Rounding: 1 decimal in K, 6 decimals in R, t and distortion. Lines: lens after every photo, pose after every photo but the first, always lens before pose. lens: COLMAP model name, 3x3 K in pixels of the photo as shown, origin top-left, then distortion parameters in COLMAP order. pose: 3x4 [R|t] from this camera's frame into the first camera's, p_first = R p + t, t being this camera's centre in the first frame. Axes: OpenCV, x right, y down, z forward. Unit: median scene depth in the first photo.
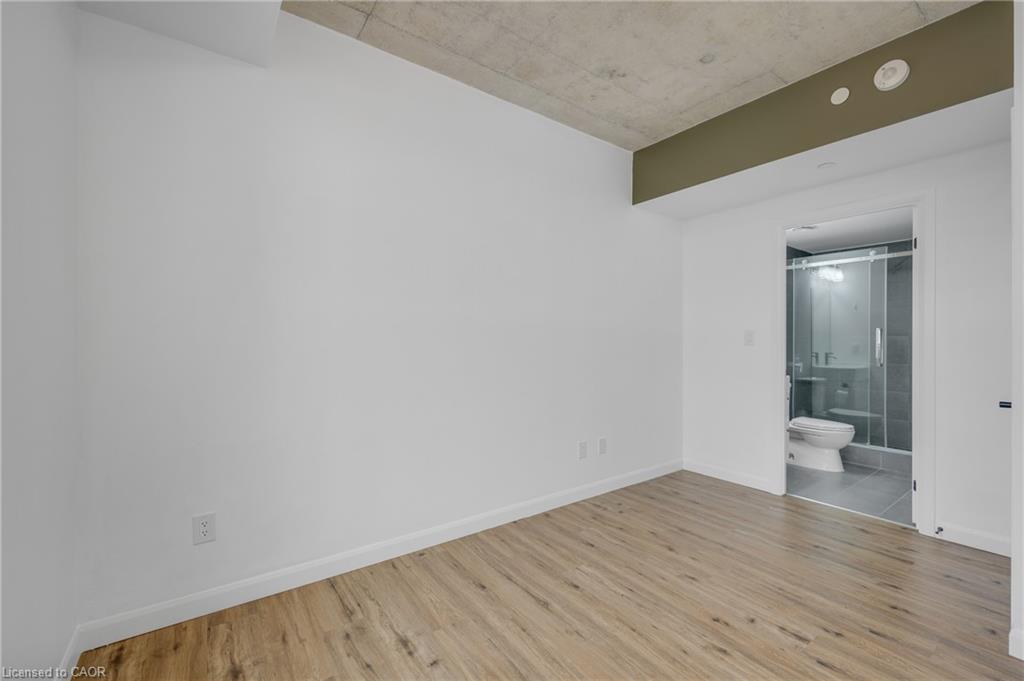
lens RADIAL K [[446.2, 0, 517.0], [0, 446.2, 338.3], [0, 0, 1]] dist [-0.002955, 0.000026]
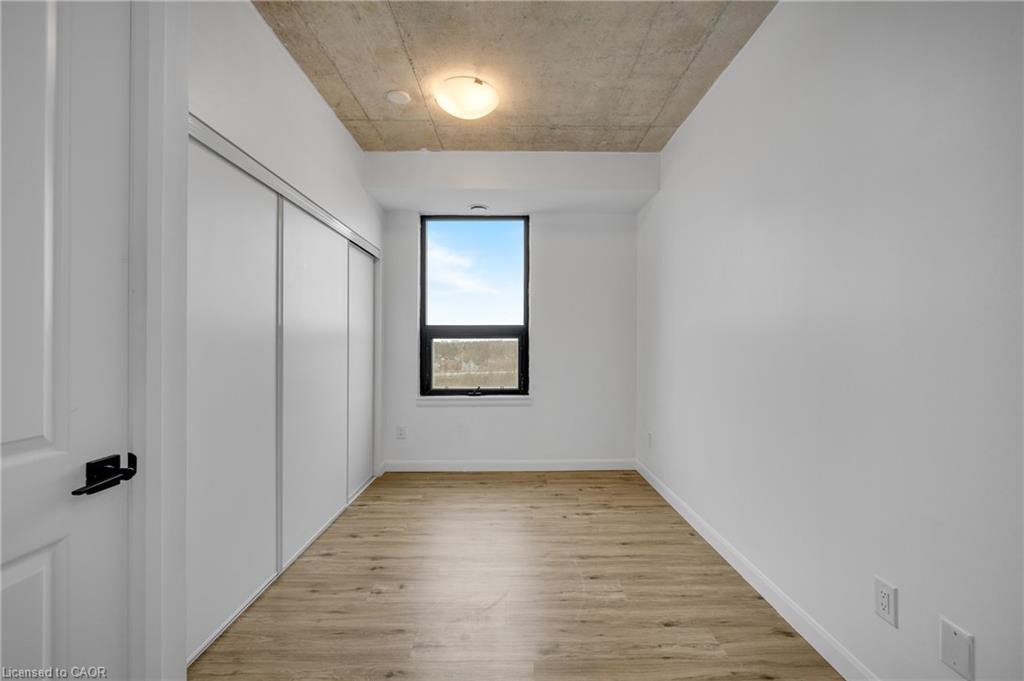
lens RADIAL K [[446.2, 0, 511.5], [0, 446.2, 339.7], [0, 0, 1]] dist [-0.002955, 0.000026]
pose [[-0.612484, -0.001042, -0.790482, 1.129362], [0.006227, 0.999962, -0.006143, -0.017498], [0.790458, -0.008685, -0.612454, 1.536751]]
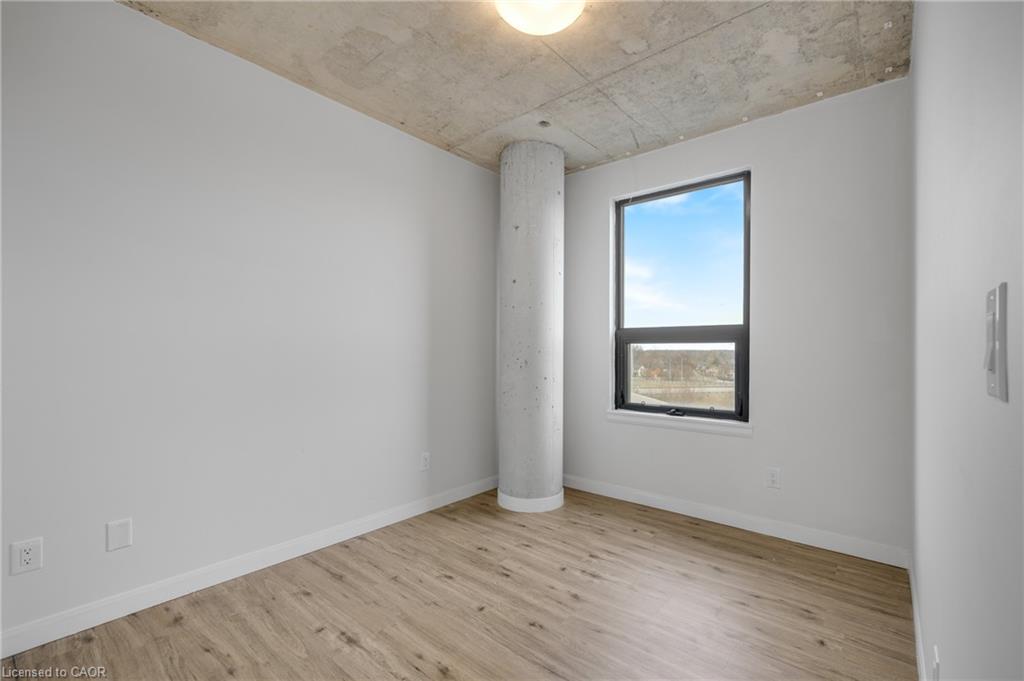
lens RADIAL K [[446.2, 0, 515.3], [0, 446.2, 347.7], [0, 0, 1]] dist [-0.002955, 0.000026]
pose [[-0.975994, -0.004115, -0.217757, -0.324146], [-0.002428, 0.999965, -0.008015, 0.010670], [0.217783, -0.007294, -0.975970, 1.711253]]
